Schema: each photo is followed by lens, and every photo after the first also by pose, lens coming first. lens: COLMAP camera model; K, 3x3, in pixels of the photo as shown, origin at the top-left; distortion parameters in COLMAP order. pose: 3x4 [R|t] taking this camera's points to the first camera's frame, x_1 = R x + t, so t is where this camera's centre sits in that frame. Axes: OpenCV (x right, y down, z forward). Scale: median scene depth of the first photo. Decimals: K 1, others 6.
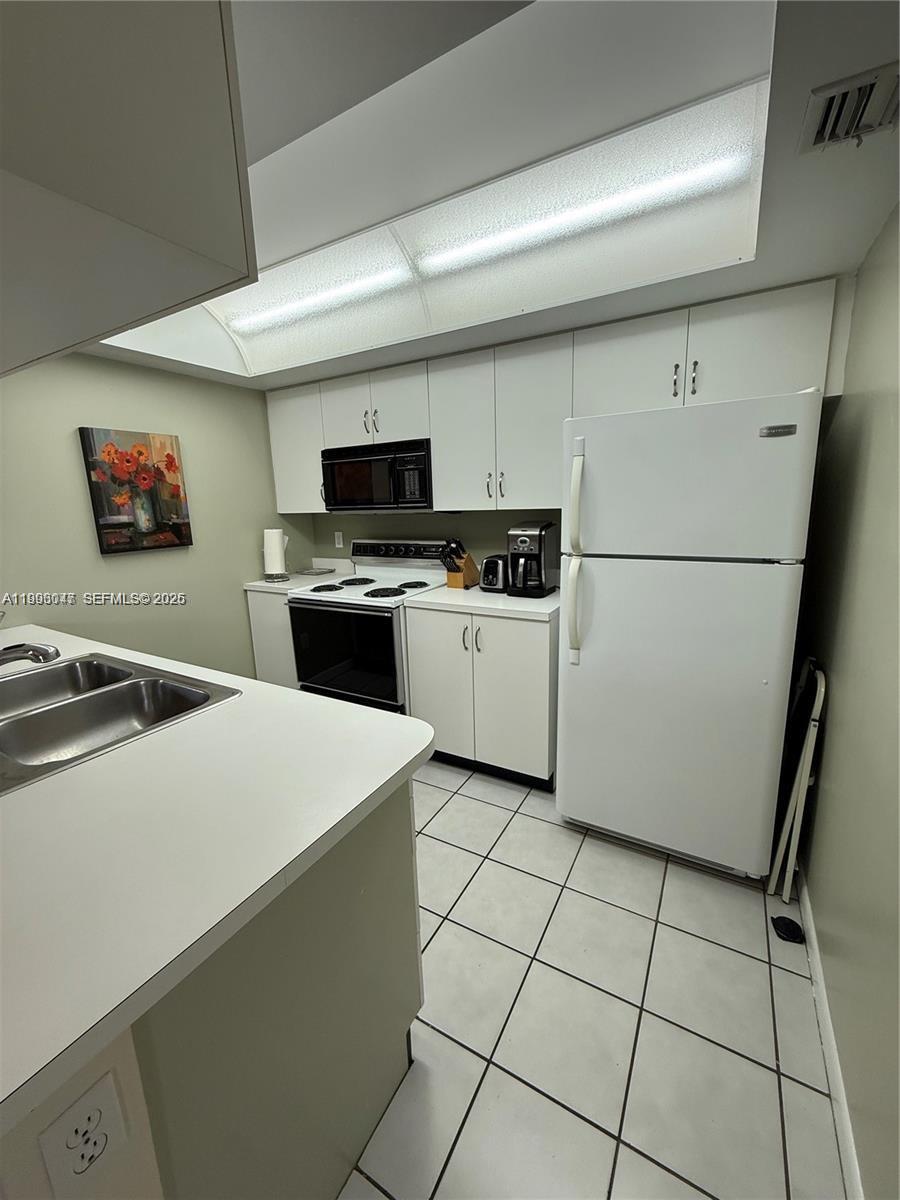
lens RADIAL K [[482.0, 0, 448.2], [0, 482.0, 601.5], [0, 0, 1]] dist [0.000838, 0.000405]
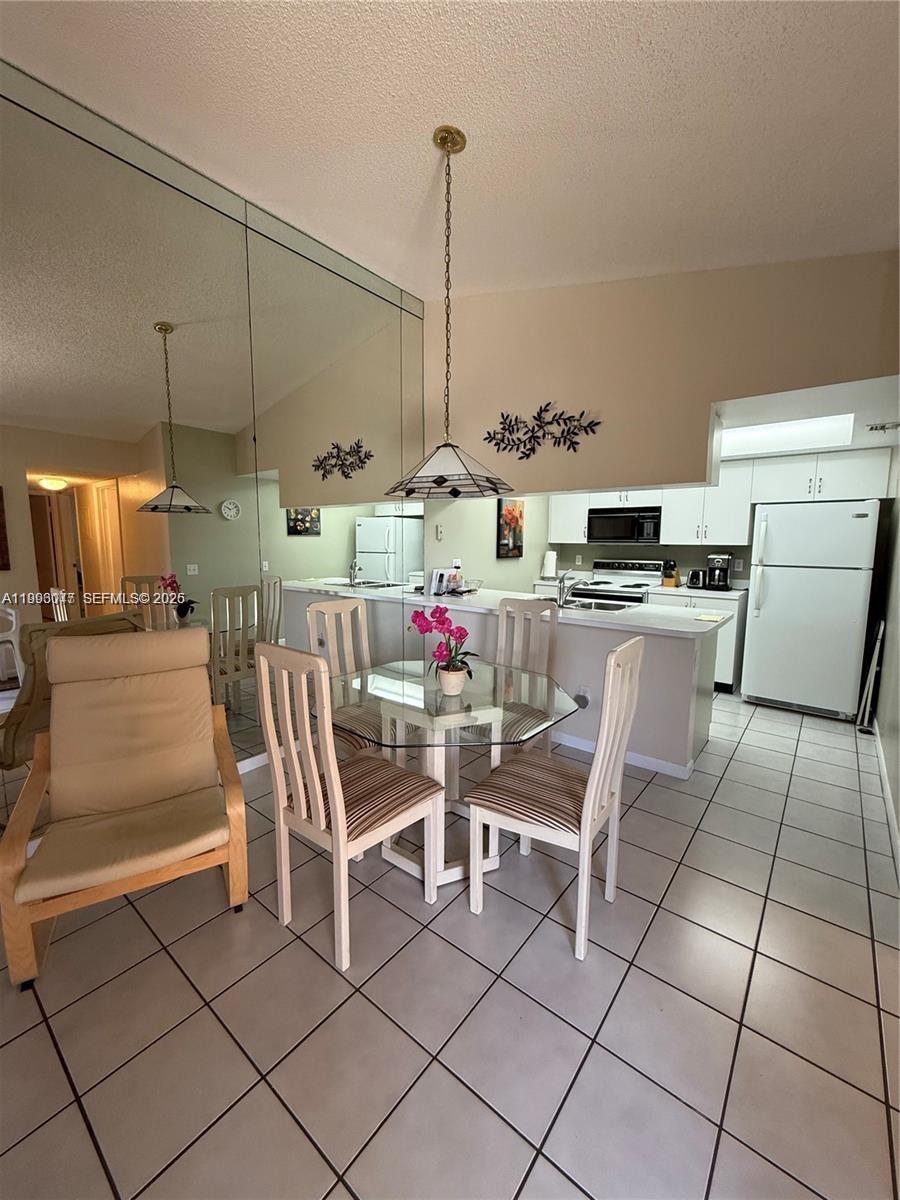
lens RADIAL K [[482.0, 0, 450.1], [0, 482.0, 598.7], [0, 0, 1]] dist [0.000838, 0.000405]
pose [[0.987507, 0.055804, -0.147361, -0.572071], [-0.067727, 0.994715, -0.077170, 0.229107], [0.142276, 0.086186, 0.986068, -0.969695]]
